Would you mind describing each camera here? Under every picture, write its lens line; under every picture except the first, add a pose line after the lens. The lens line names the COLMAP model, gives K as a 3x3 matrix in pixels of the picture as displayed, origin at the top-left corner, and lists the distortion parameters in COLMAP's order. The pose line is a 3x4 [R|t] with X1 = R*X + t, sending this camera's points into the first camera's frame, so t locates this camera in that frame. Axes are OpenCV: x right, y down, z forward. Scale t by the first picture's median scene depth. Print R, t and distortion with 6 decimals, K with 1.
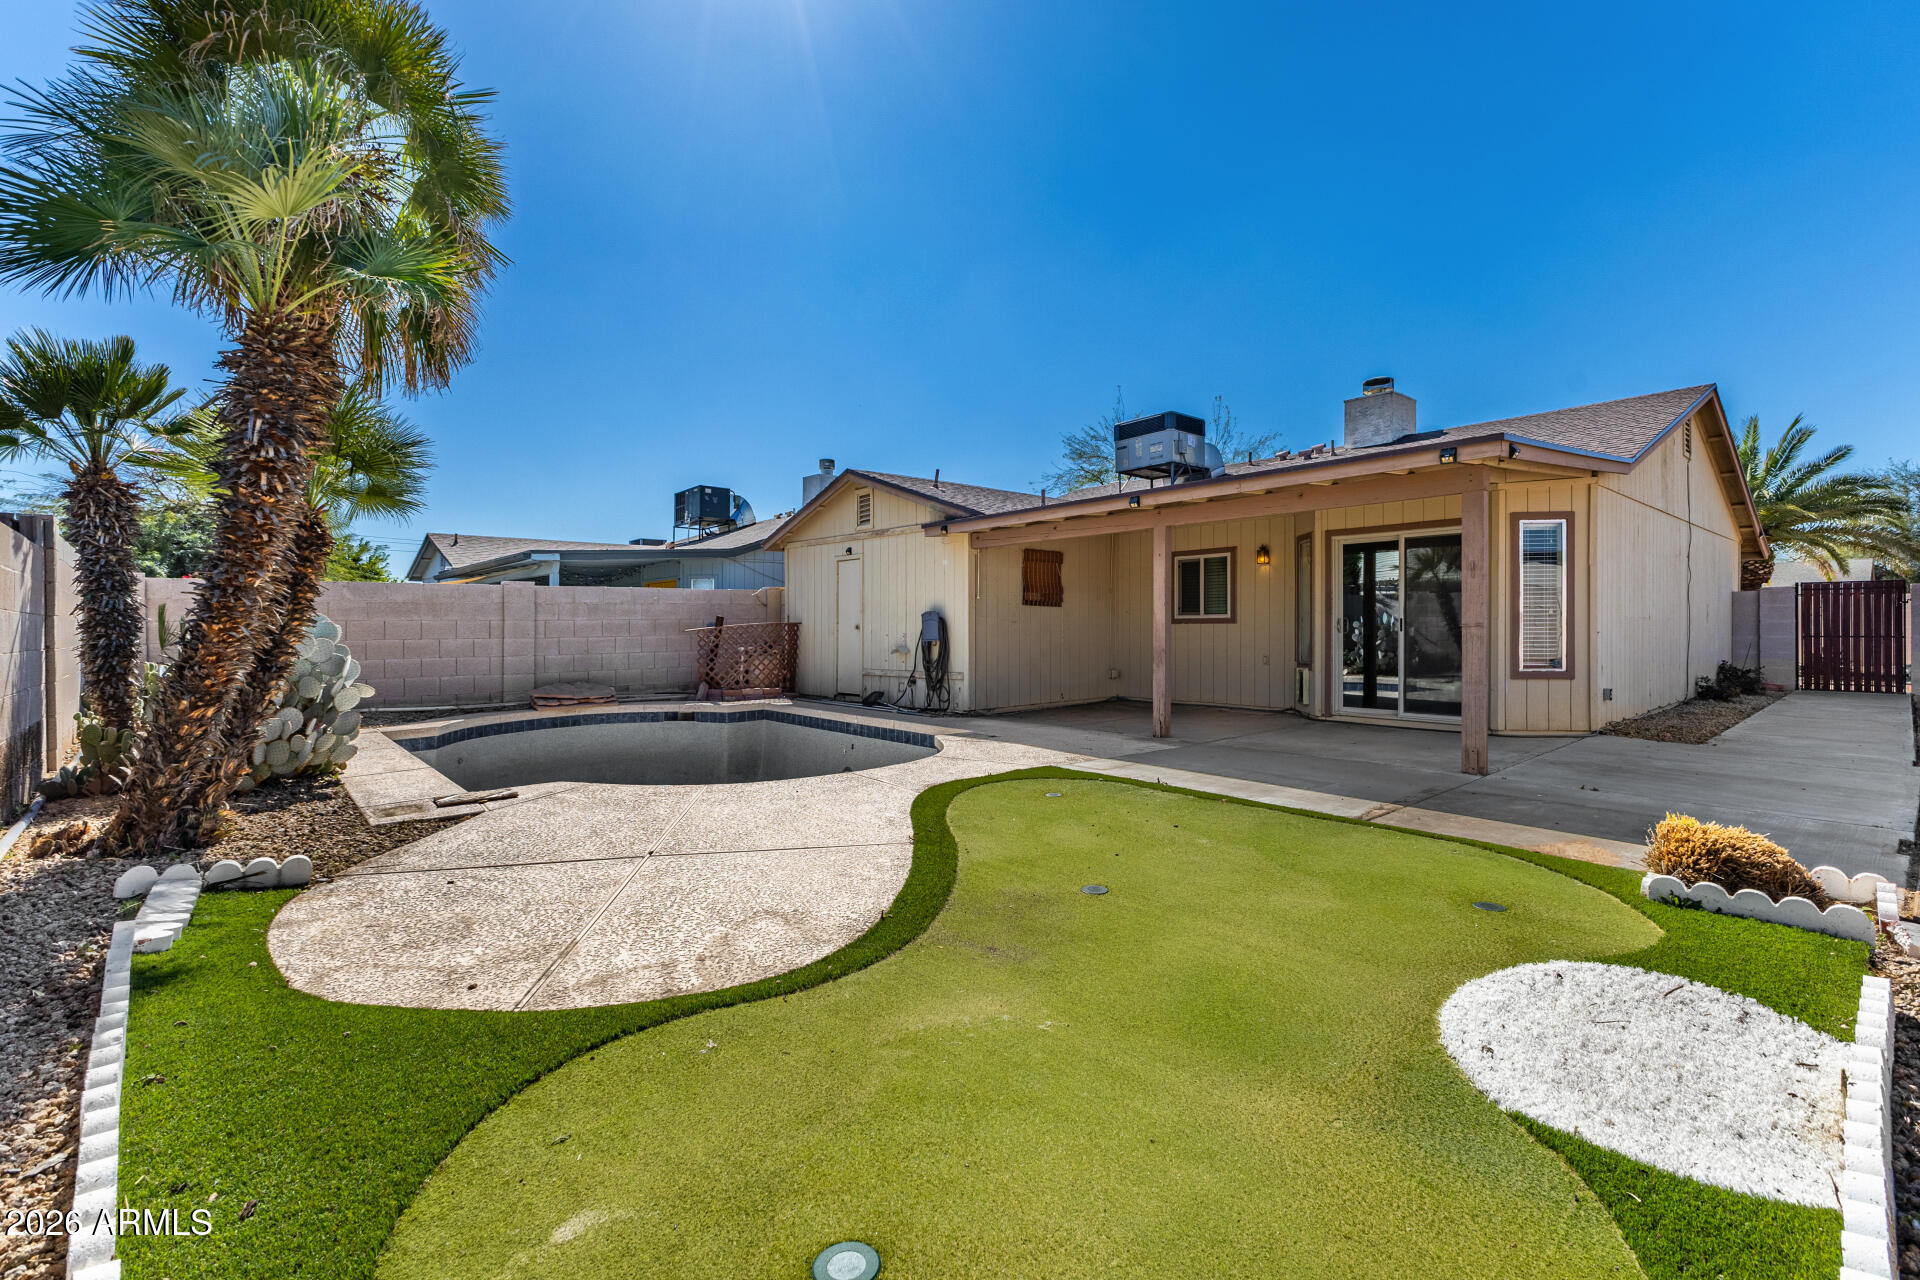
lens RADIAL K [[834.7, 0, 967.7], [0, 834.7, 635.8], [0, 0, 1]] dist [0.015684, -0.000749]
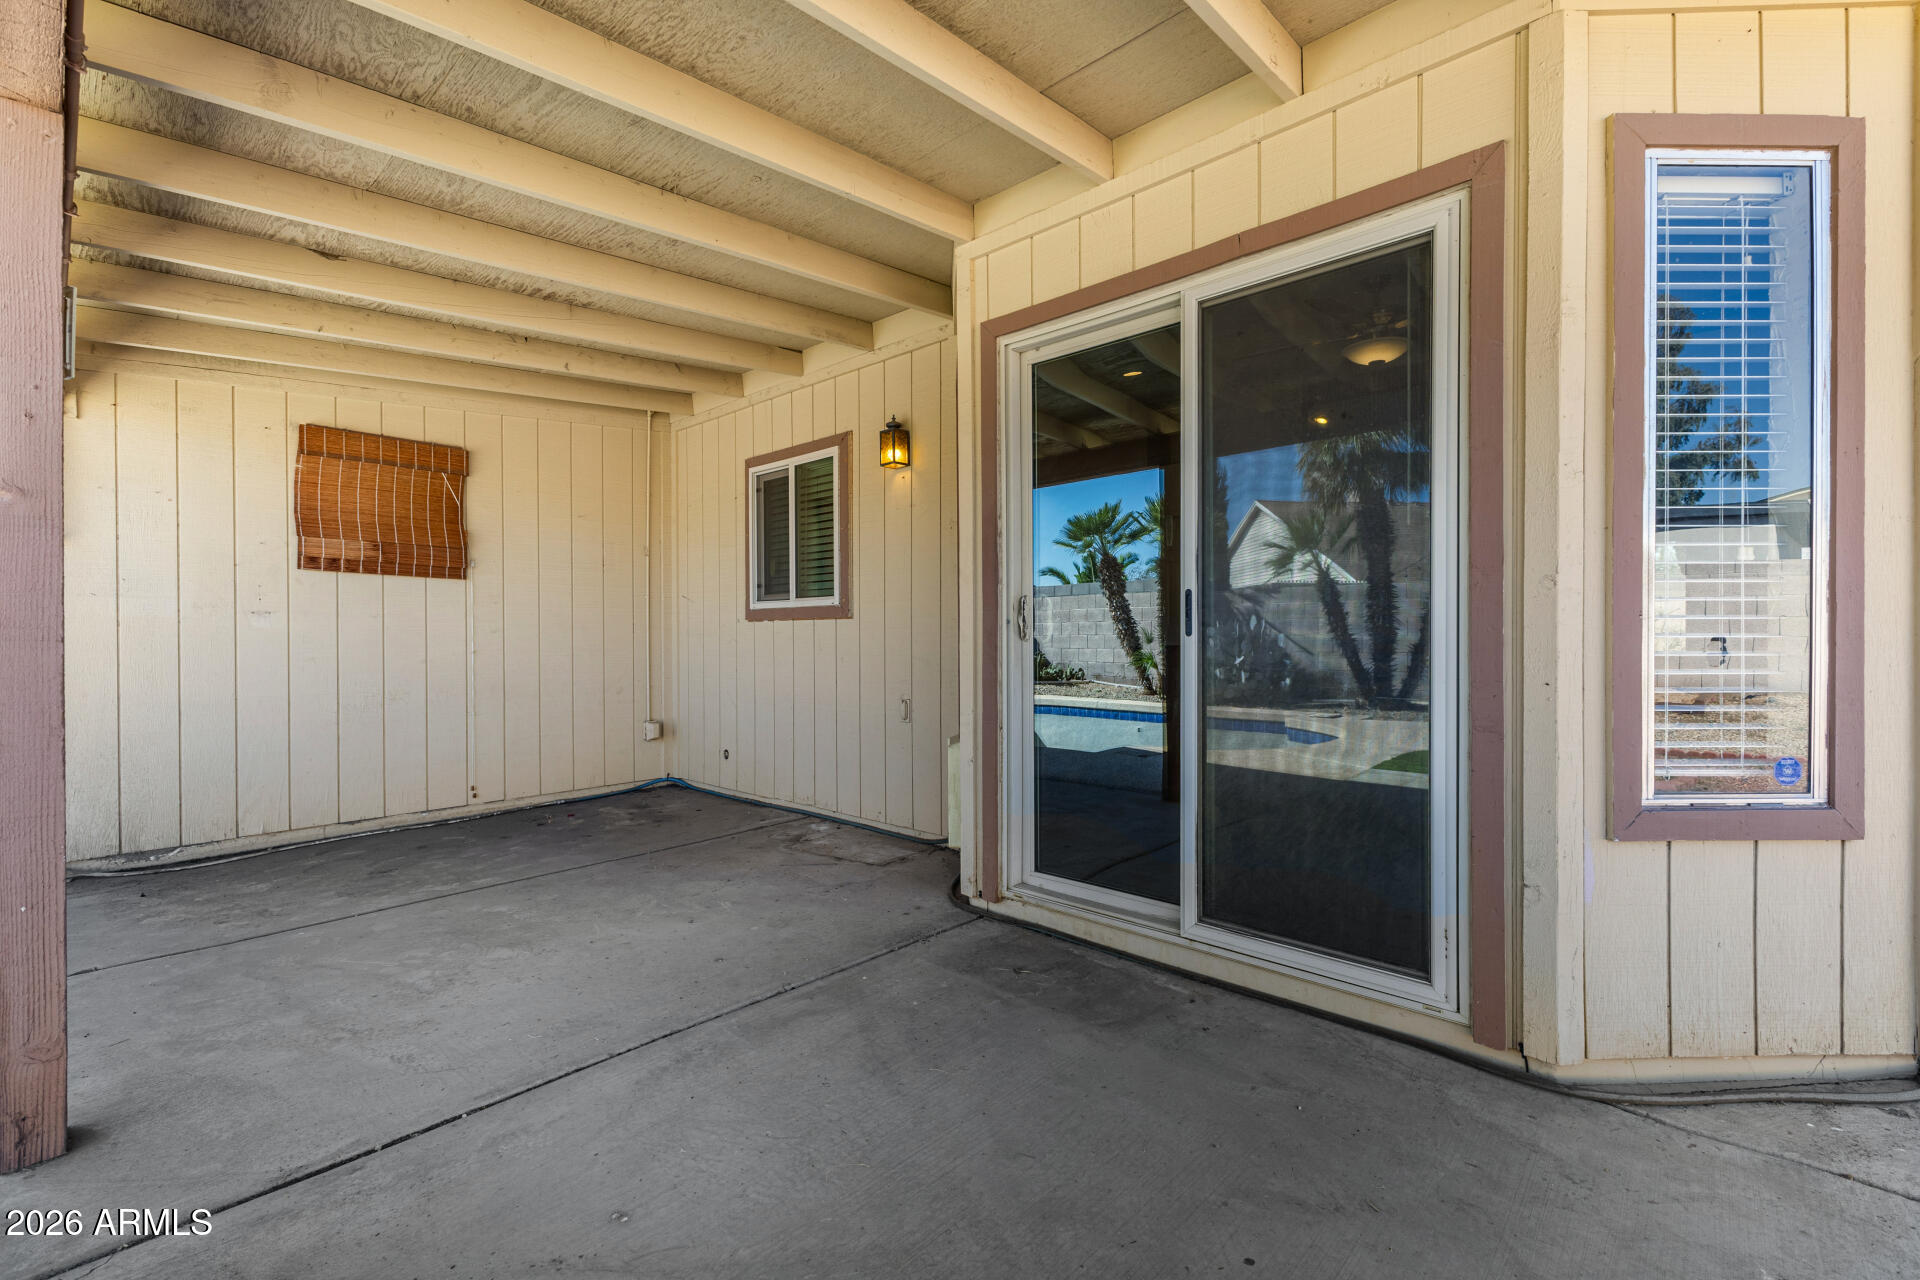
lens RADIAL K [[834.7, 0, 953.6], [0, 834.7, 641.0], [0, 0, 1]] dist [0.015684, -0.000749]
pose [[0.995663, -0.000146, 0.093036, 0.331456], [0.000642, 0.999986, -0.005299, -0.001496], [-0.093034, 0.005336, 0.995649, 0.583647]]
